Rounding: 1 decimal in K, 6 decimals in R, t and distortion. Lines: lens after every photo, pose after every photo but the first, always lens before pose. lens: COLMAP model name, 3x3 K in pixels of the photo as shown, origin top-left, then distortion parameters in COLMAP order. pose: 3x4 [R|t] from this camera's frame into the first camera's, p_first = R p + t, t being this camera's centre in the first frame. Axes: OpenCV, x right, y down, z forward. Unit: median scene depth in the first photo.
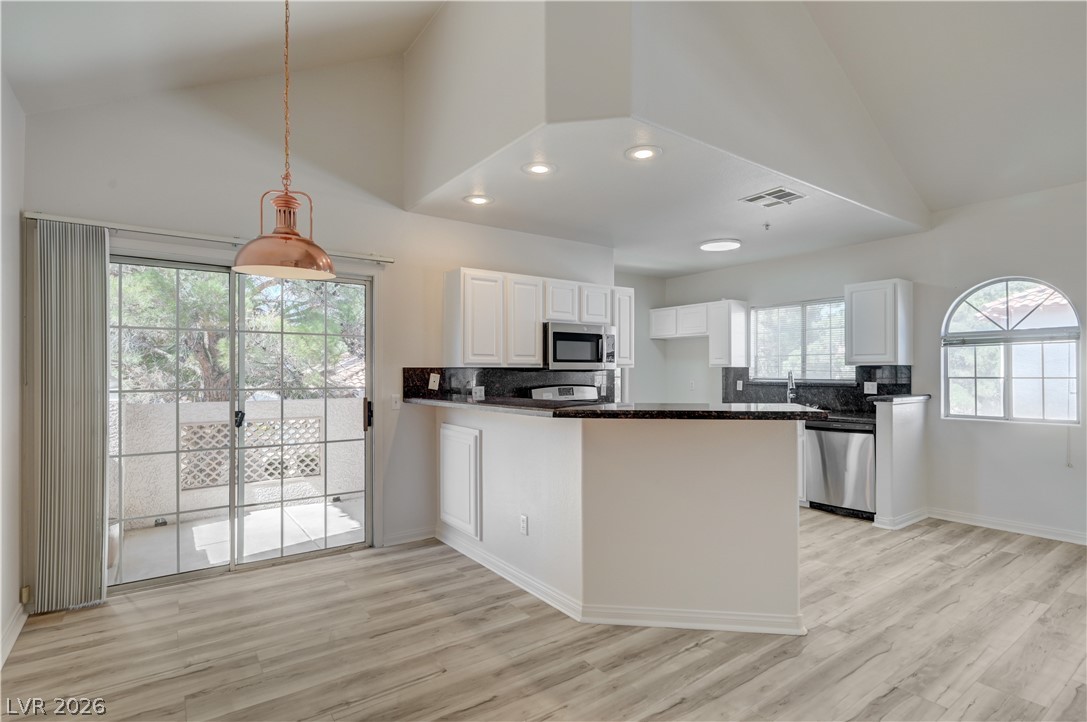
lens RADIAL K [[536.4, 0, 554.5], [0, 536.4, 370.2], [0, 0, 1]] dist [-0.004025, -0.000213]
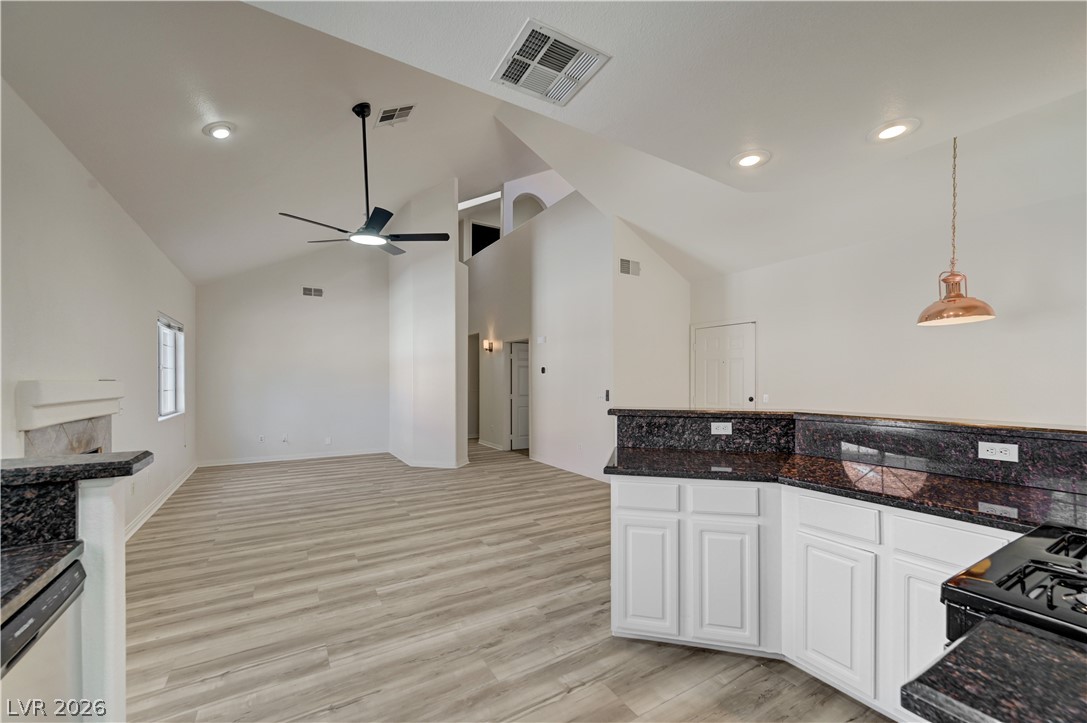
lens RADIAL K [[432.6, 0, 547.1], [0, 432.6, 384.0], [0, 0, 1]] dist [0.003194, 0.000091]
pose [[-0.996523, 0.001664, 0.083306, 0.332874], [0.001768, 0.999998, 0.001174, 0.003613], [-0.083304, 0.001317, -0.996523, 1.285295]]
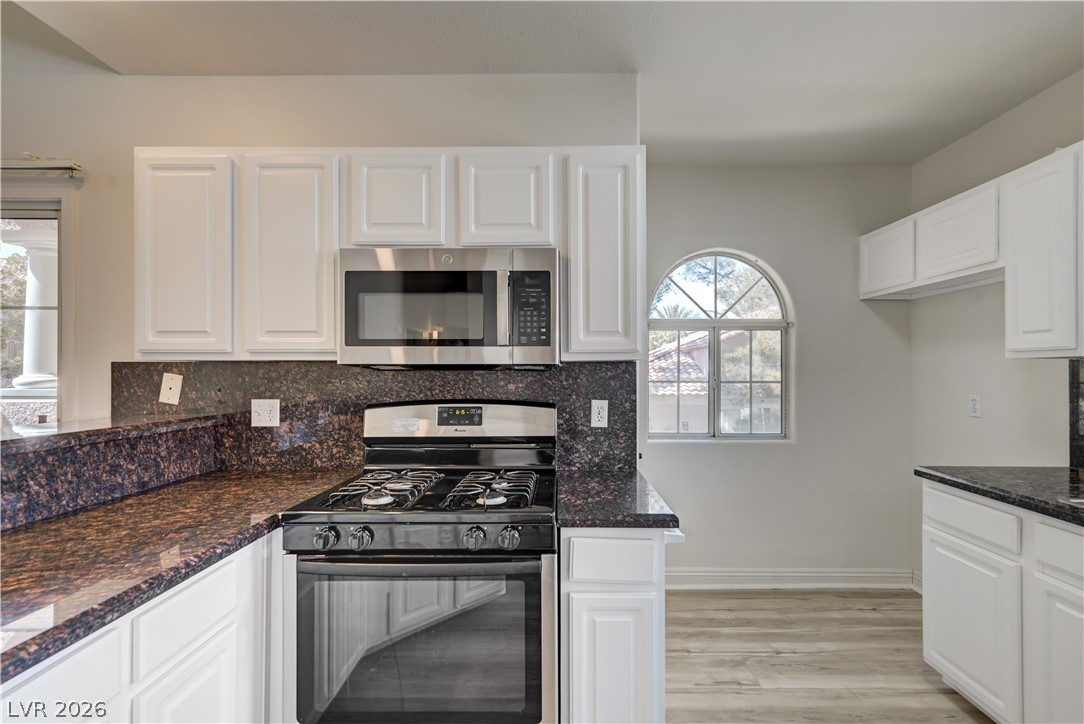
lens RADIAL K [[480.8, 0, 551.5], [0, 480.8, 369.1], [0, 0, 1]] dist [0.010927, -0.000198]
pose [[0.801304, -0.000911, -0.598257, 0.353598], [0.000057, 0.999999, -0.001447, 0.002831], [0.598258, 0.001125, 0.801303, 0.831819]]
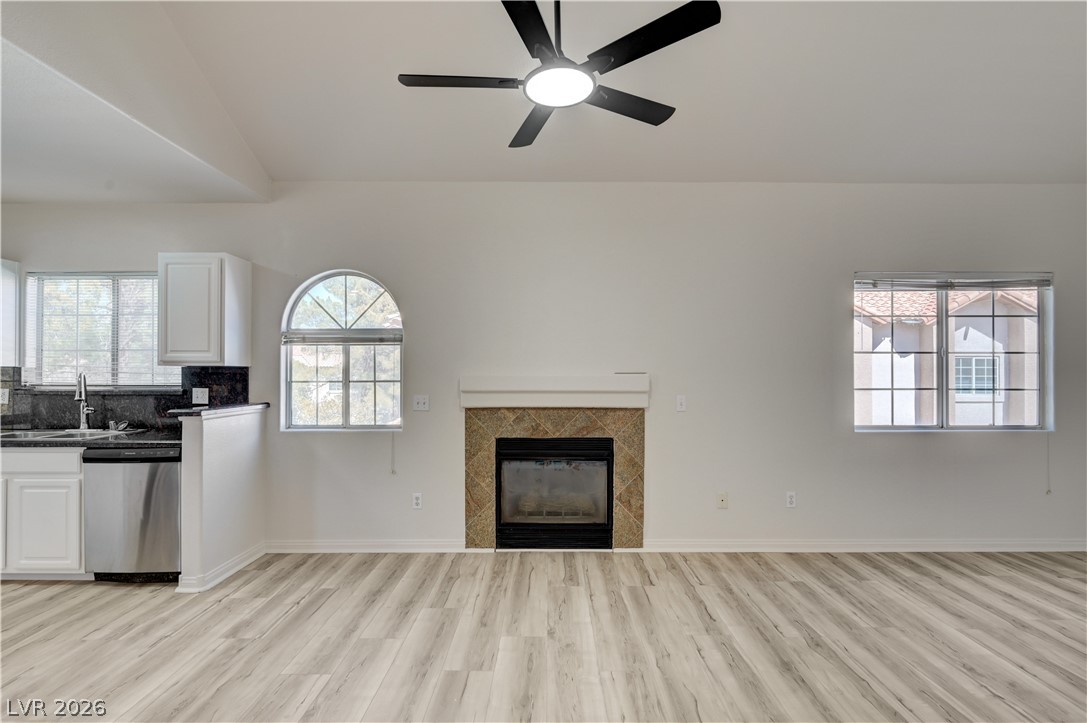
lens RADIAL K [[530.2, 0, 547.4], [0, 530.2, 371.5], [0, 0, 1]] dist [-0.007089, -0.000472]
pose [[0.592315, 0.007218, 0.805674, 0.333731], [-0.005178, 0.999973, -0.005152, -0.000256], [-0.805690, -0.001120, 0.592336, 0.196838]]
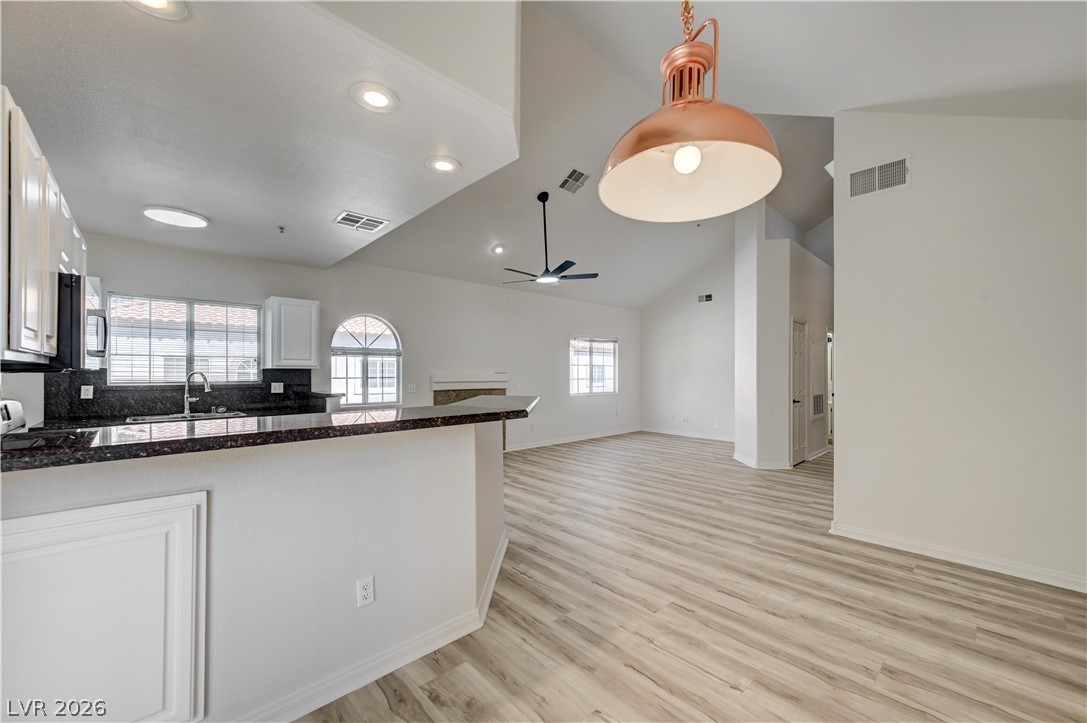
lens RADIAL K [[426.5, 0, 549.6], [0, 426.5, 366.5], [0, 0, 1]] dist [0.006916, 0.000186]
pose [[-0.124044, 0.019424, 0.992087, -0.490083], [-0.003069, 0.999796, -0.019959, 0.004060], [-0.992272, -0.005520, -0.123959, 0.631043]]
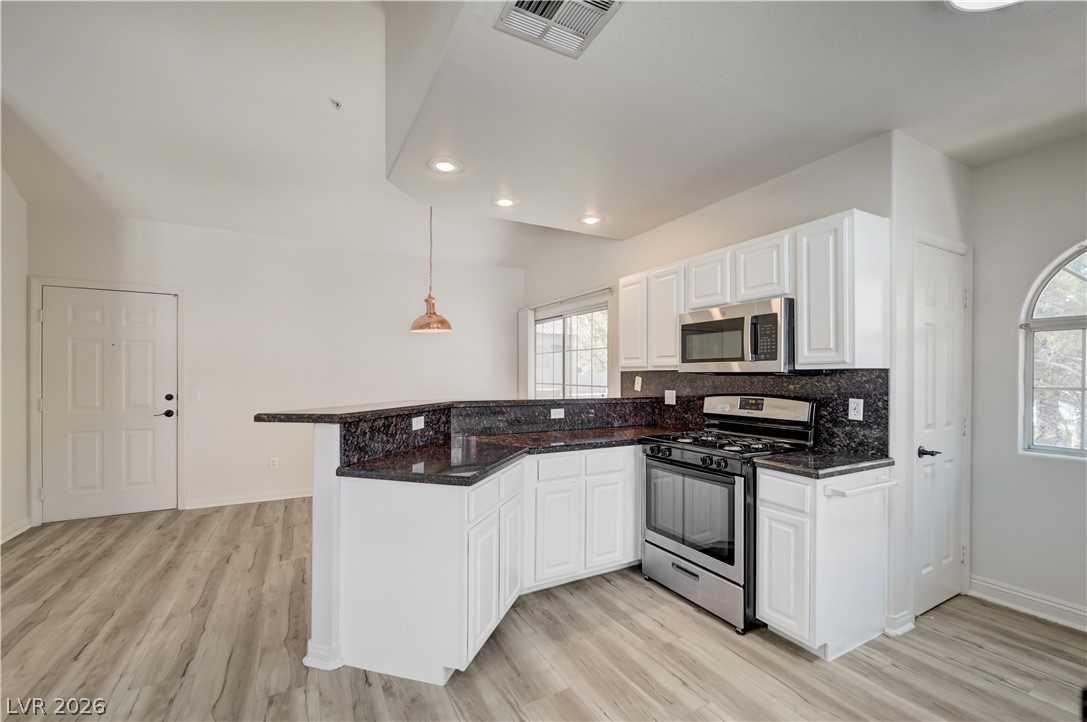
lens RADIAL K [[455.0, 0, 549.5], [0, 455.0, 376.7], [0, 0, 1]] dist [-0.004800, -0.000167]
pose [[-0.126553, 0.007329, -0.991933, 0.720828], [0.001698, 0.999973, 0.007172, -0.000176], [0.991958, -0.000777, -0.126562, 0.924870]]
